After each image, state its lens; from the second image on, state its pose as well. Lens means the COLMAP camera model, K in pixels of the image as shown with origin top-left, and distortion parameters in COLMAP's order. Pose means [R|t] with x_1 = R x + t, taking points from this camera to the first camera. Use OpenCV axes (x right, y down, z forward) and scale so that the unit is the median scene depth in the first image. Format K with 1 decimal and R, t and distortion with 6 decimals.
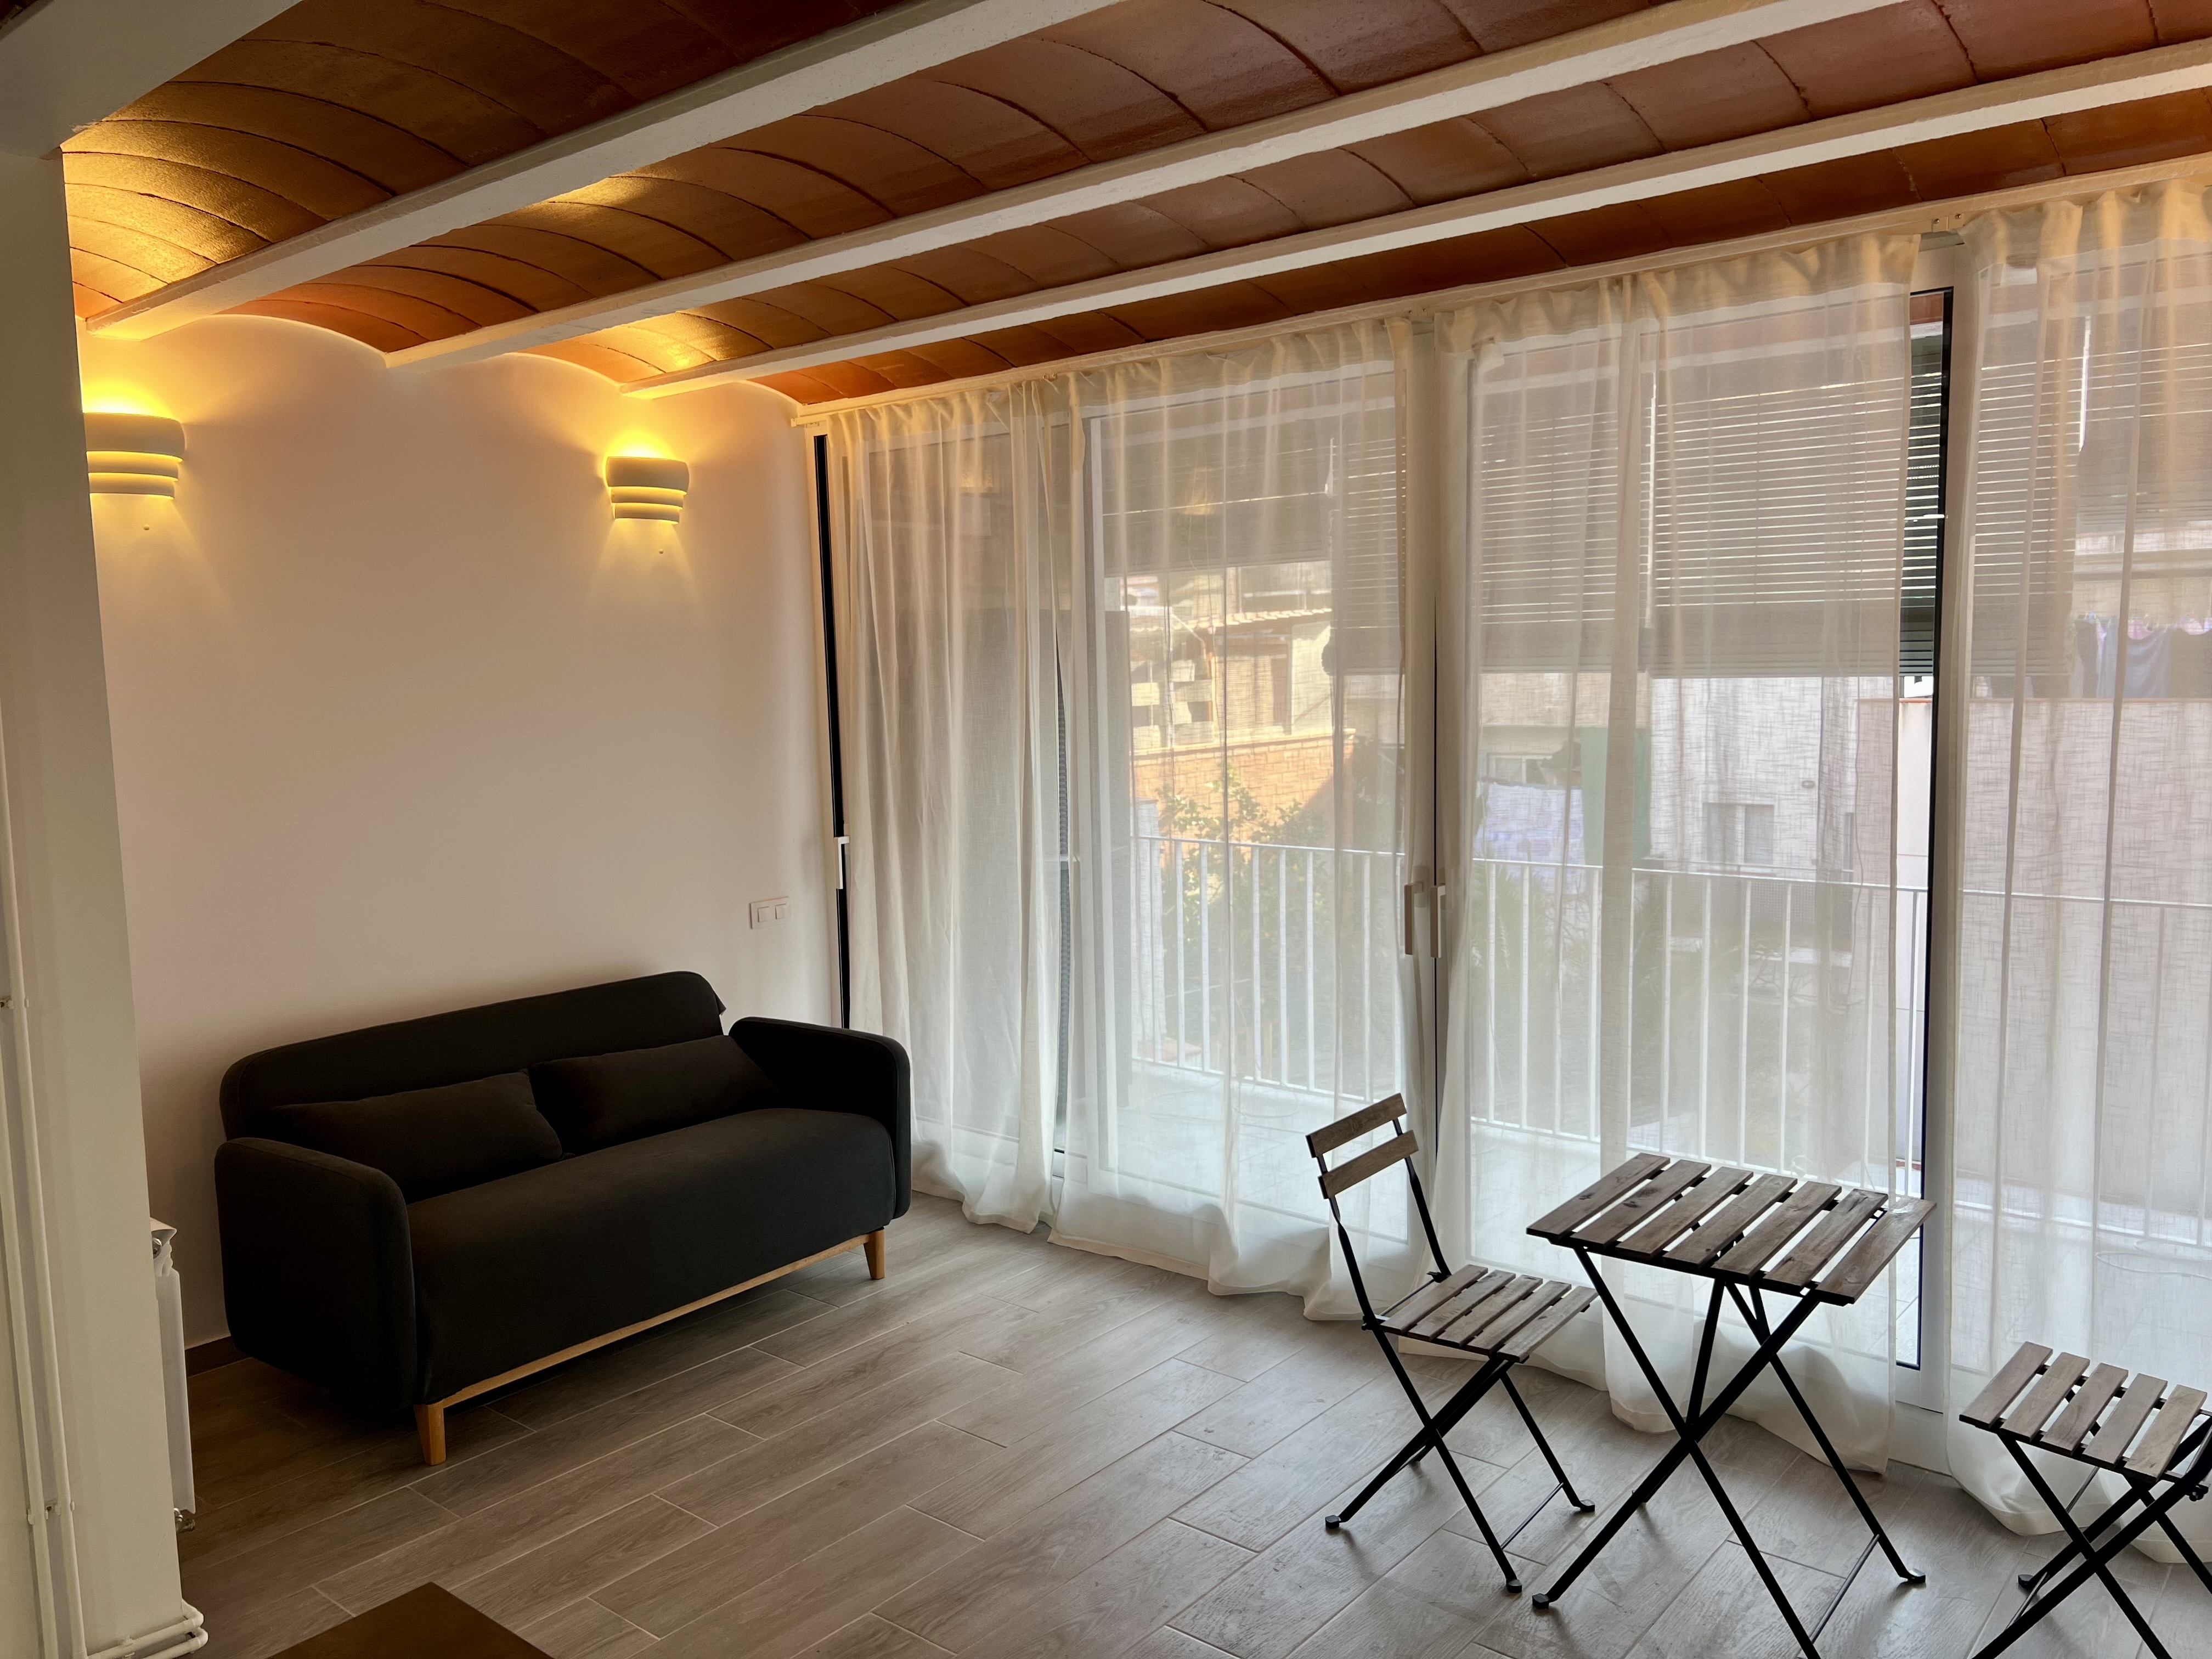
lens RADIAL K [[1660.4, 0, 1116.6], [0, 1660.4, 832.9], [0, 0, 1]] dist [0.031073, -0.047787]
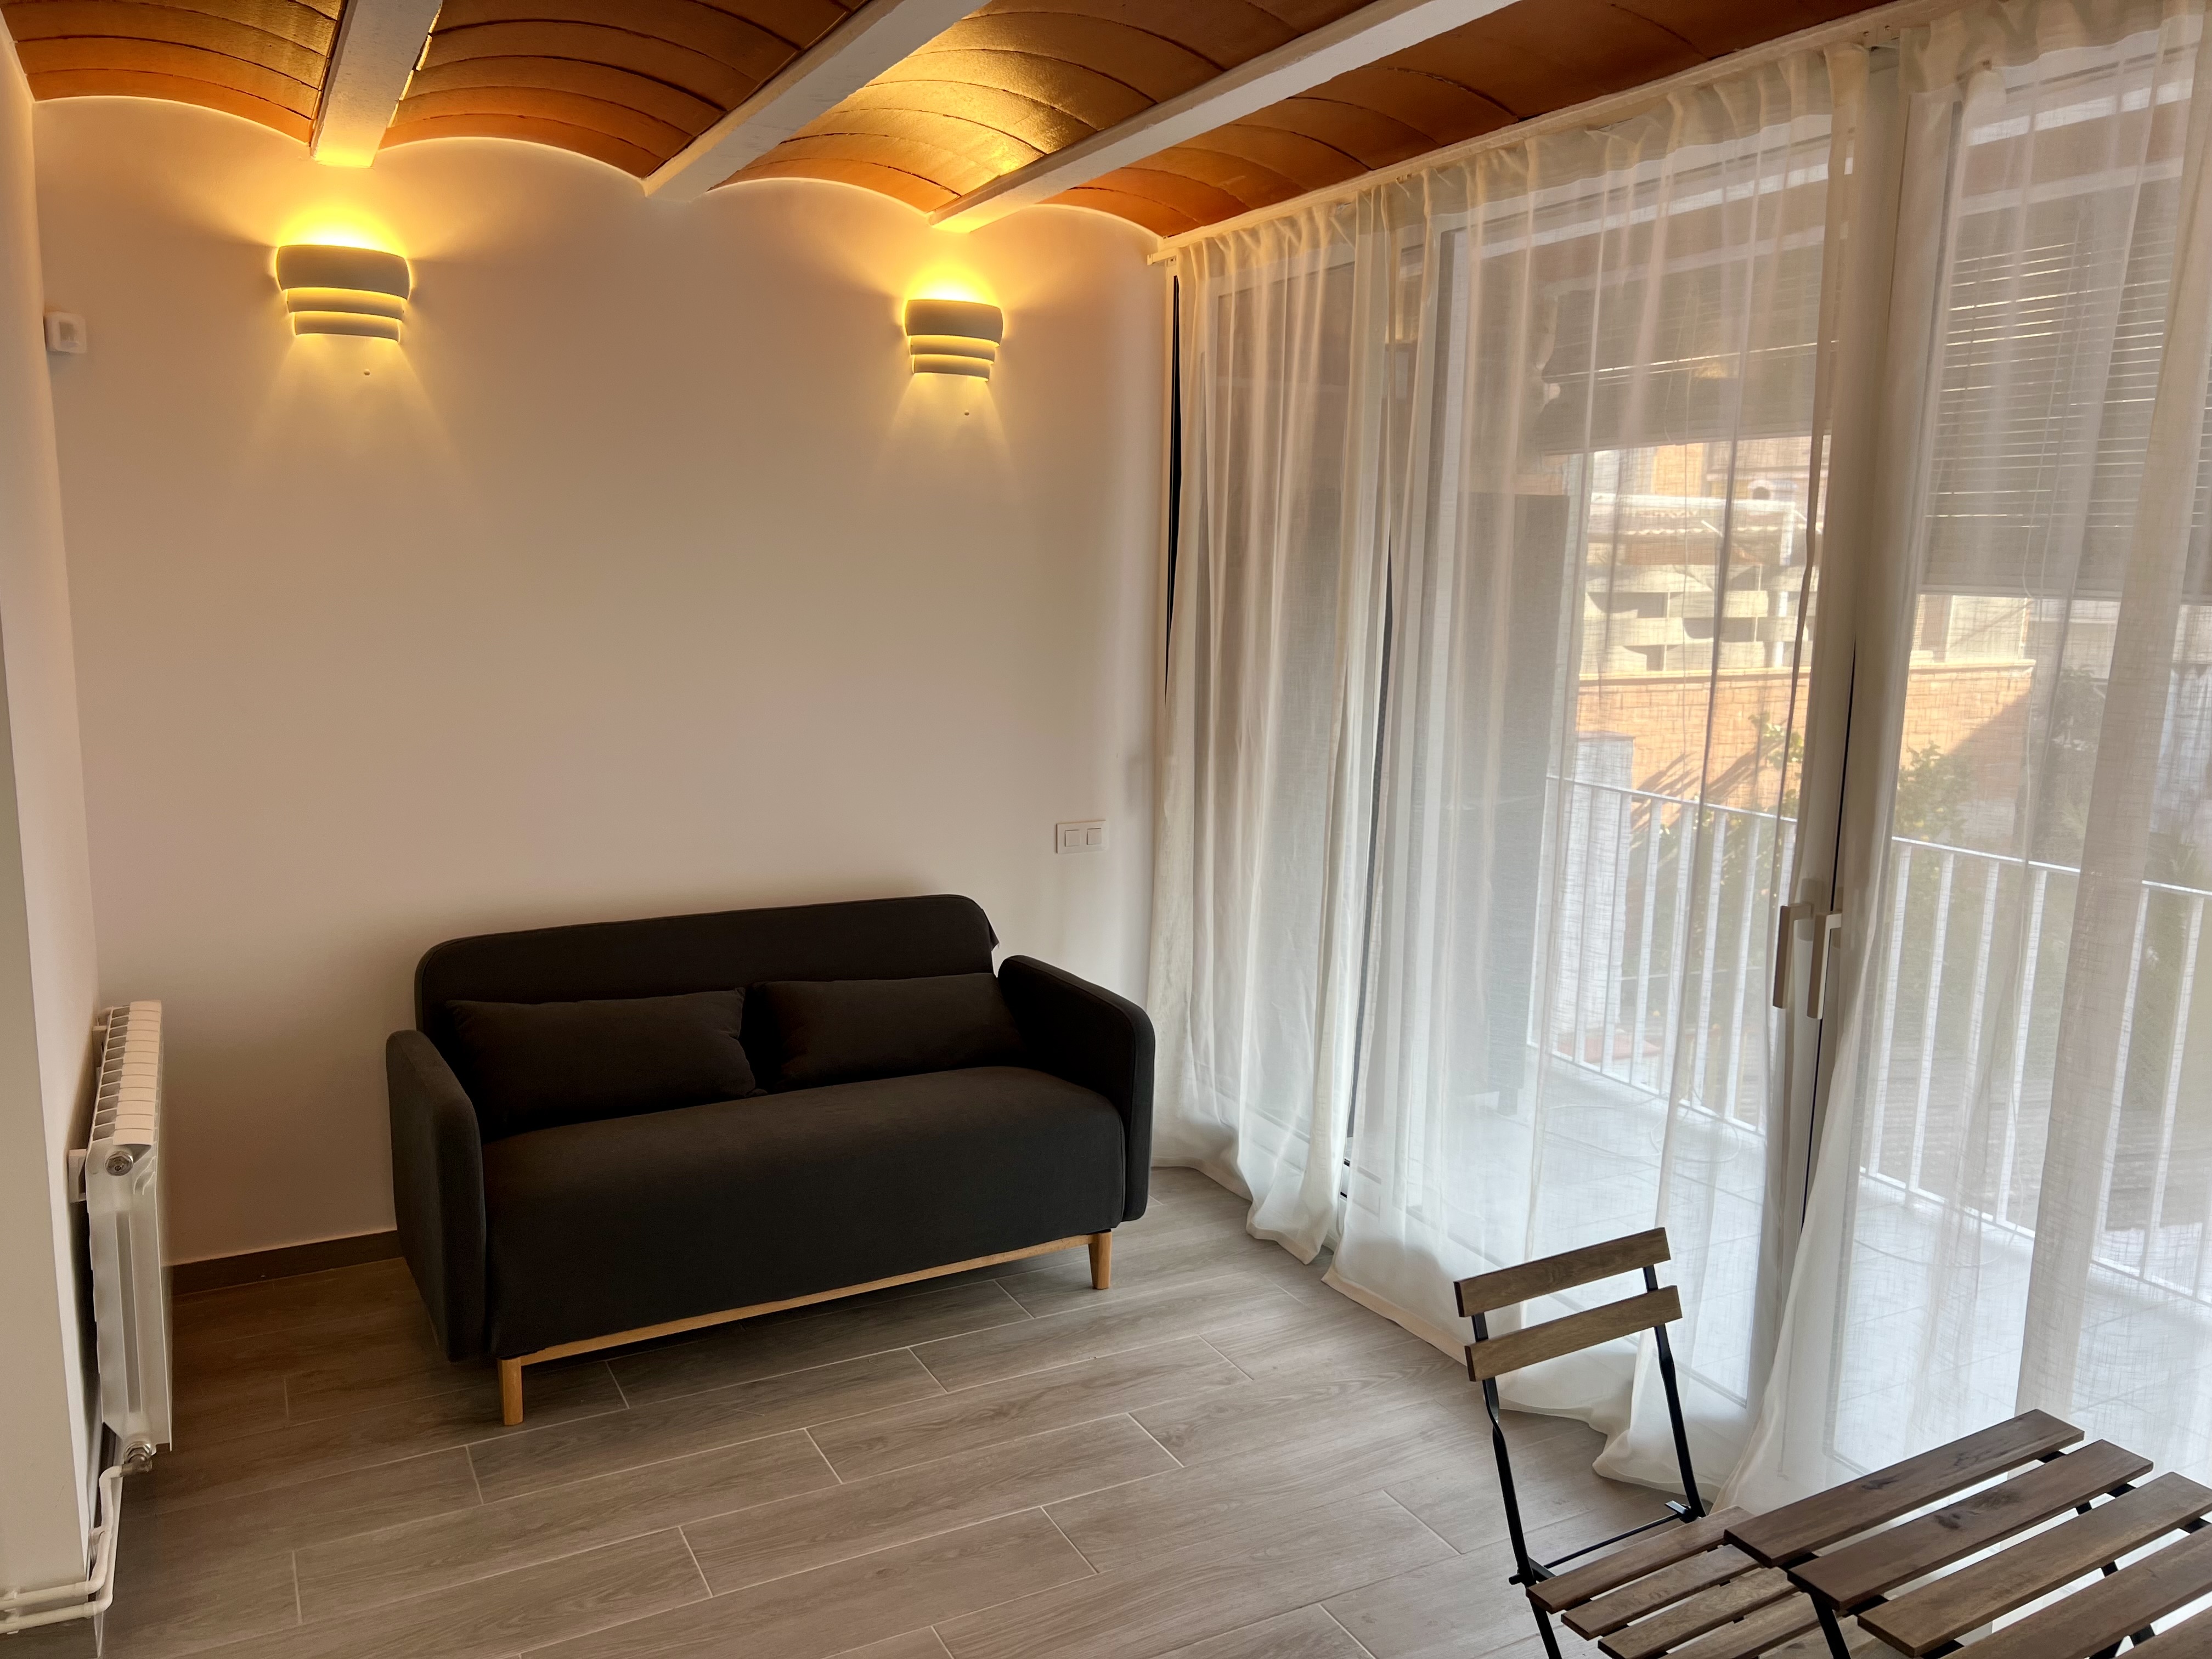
lens RADIAL K [[1660.4, 0, 1116.6], [0, 1660.4, 832.9], [0, 0, 1]] dist [0.031073, -0.047787]
pose [[0.923418, 0.100355, -0.370443, 0.164185], [-0.076660, 0.993987, 0.078184, -0.029195], [0.376062, -0.043799, 0.925559, 0.254110]]
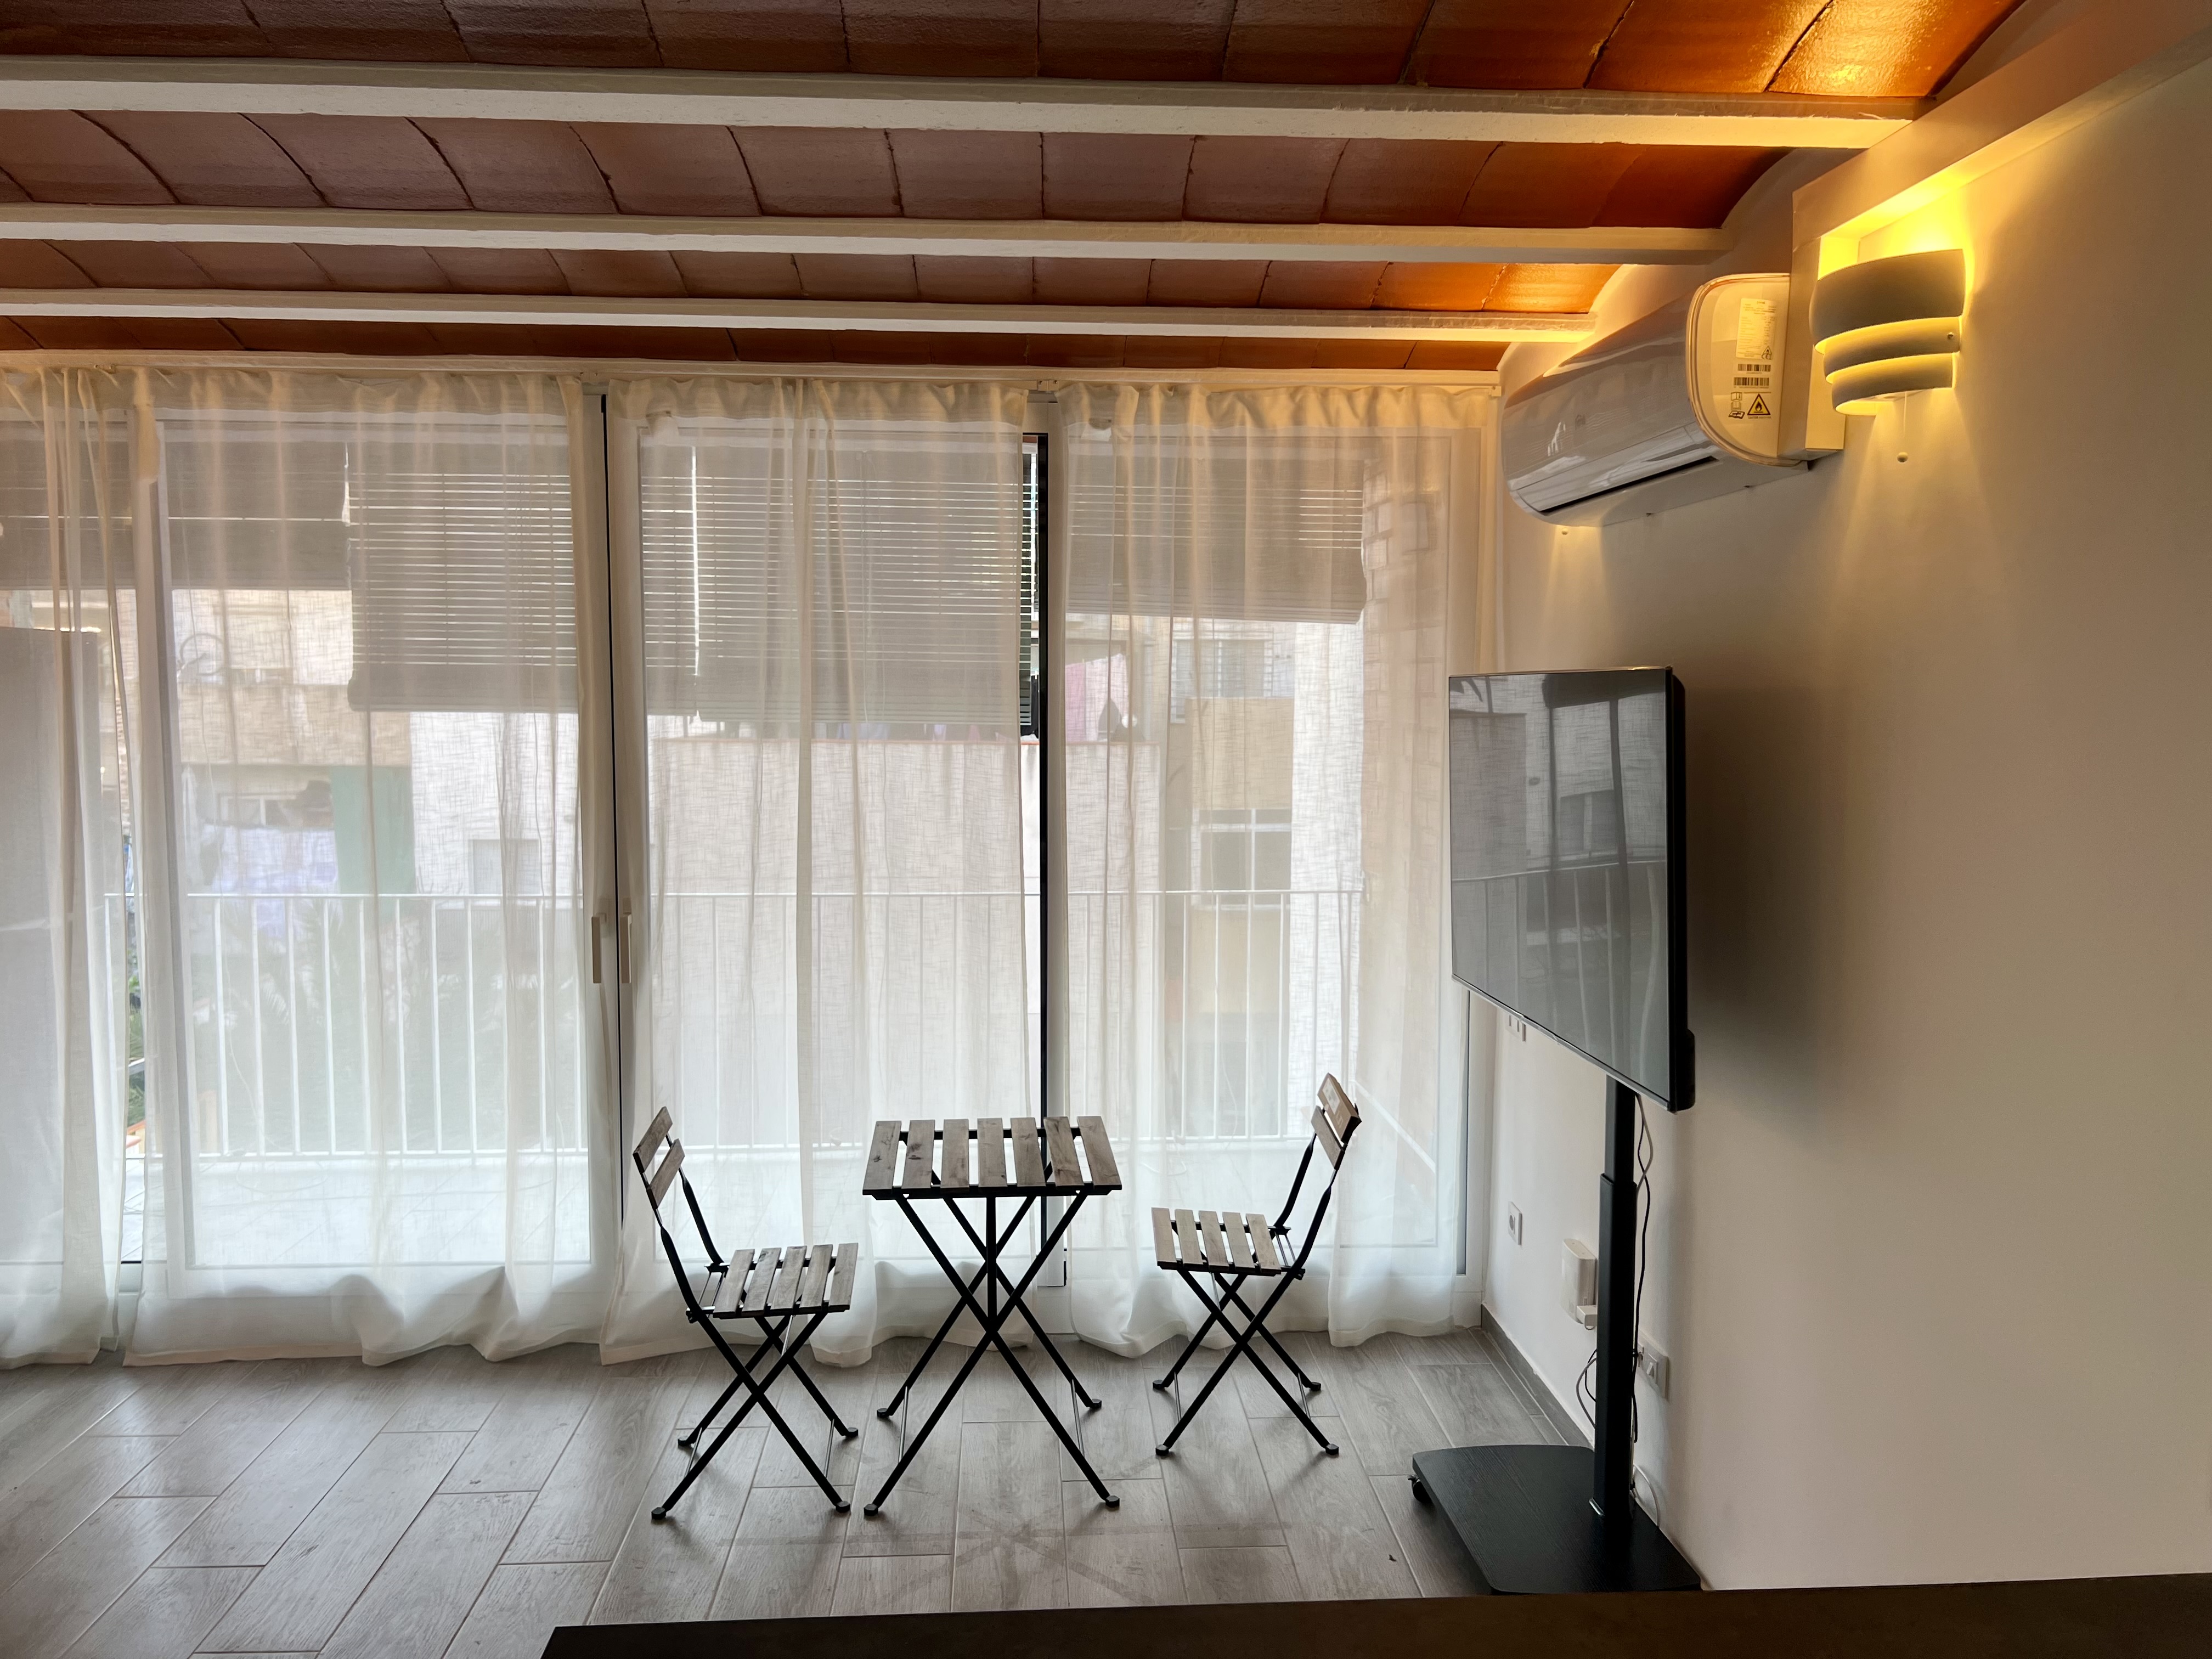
lens RADIAL K [[1660.4, 0, 1116.6], [0, 1660.4, 832.9], [0, 0, 1]] dist [0.031073, -0.047787]
pose [[0.719816, -0.034323, 0.693316, -0.296388], [0.049988, 0.998747, -0.002456, -0.002071], [-0.692363, 0.036425, 0.720629, 0.013467]]
